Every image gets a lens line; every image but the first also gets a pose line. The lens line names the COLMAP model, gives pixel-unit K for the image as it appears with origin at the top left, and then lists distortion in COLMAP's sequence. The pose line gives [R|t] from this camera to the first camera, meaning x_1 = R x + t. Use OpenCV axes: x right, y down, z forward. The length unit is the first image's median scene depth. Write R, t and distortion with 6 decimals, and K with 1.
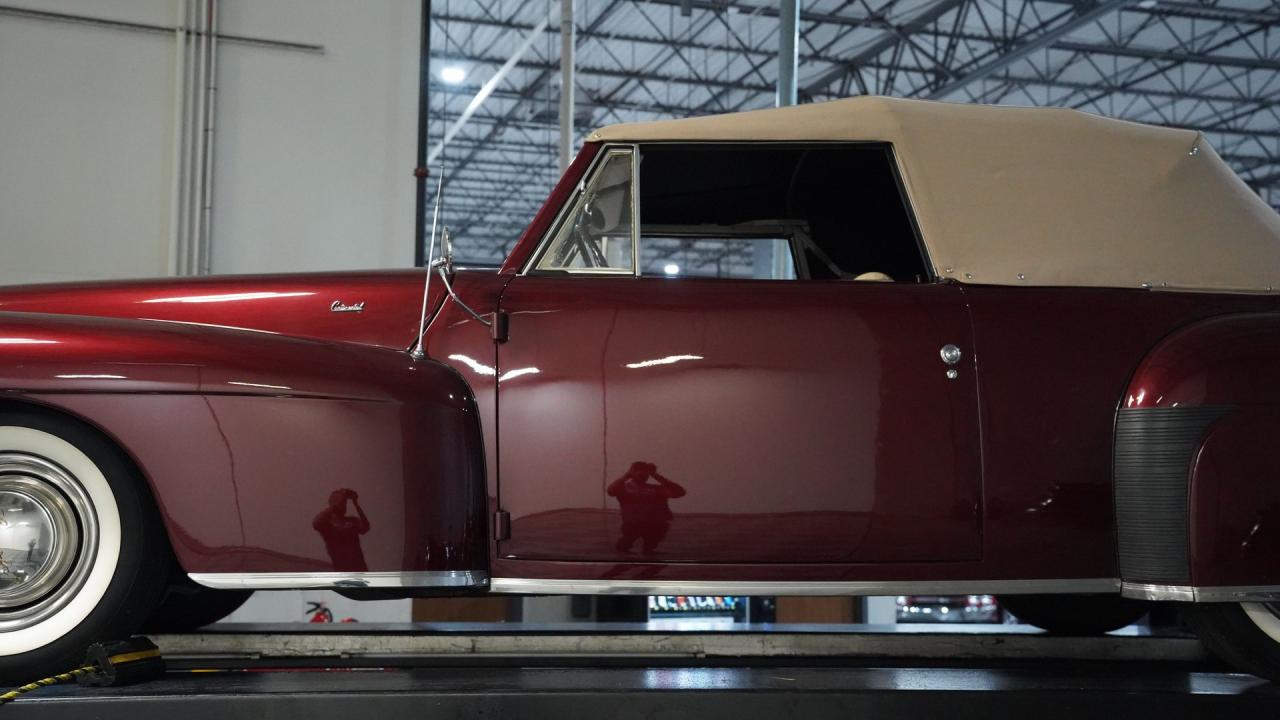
lens RADIAL K [[1347.4, 0, 640.0], [0, 1347.4, 360.0], [0, 0, 1]] dist [0.059287, 0.041205]
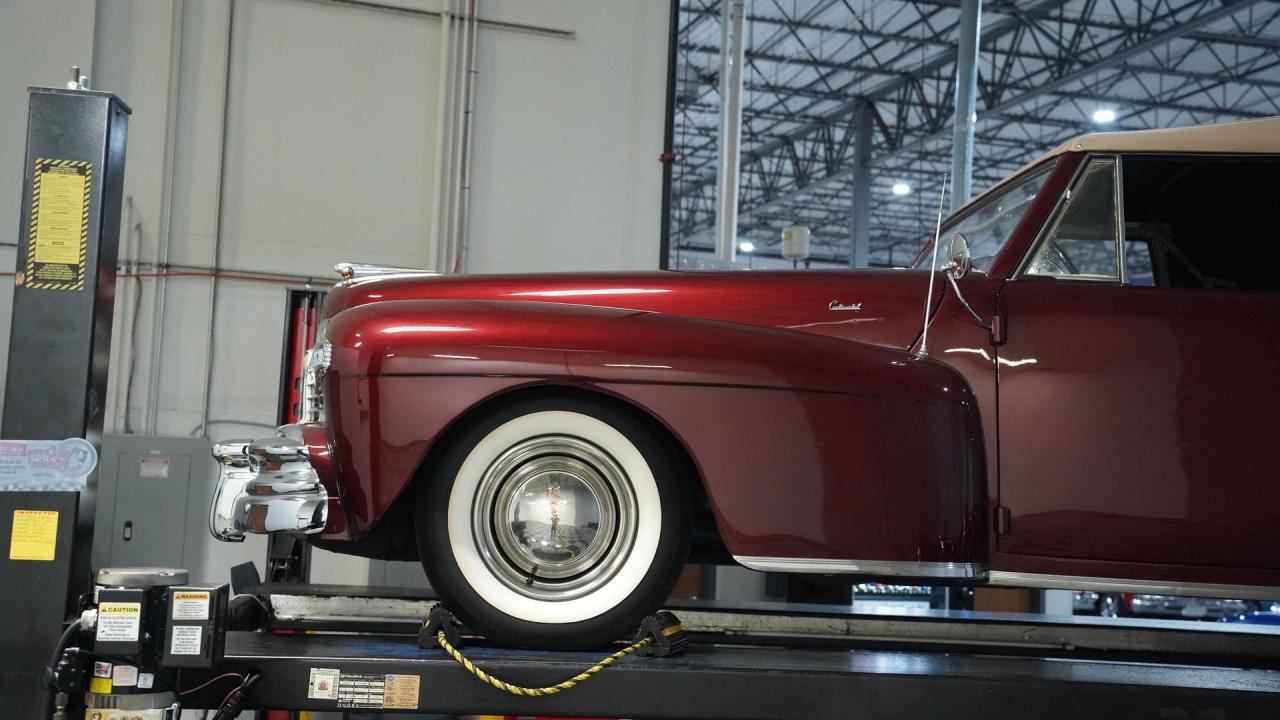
lens RADIAL K [[1347.4, 0, 640.0], [0, 1347.4, 360.0], [0, 0, 1]] dist [0.059287, 0.041205]
pose [[0.999093, 0.031412, -0.028752, -0.140723], [-0.030859, 0.999334, 0.019476, -0.005322], [0.029345, -0.018571, 0.999397, -0.020920]]
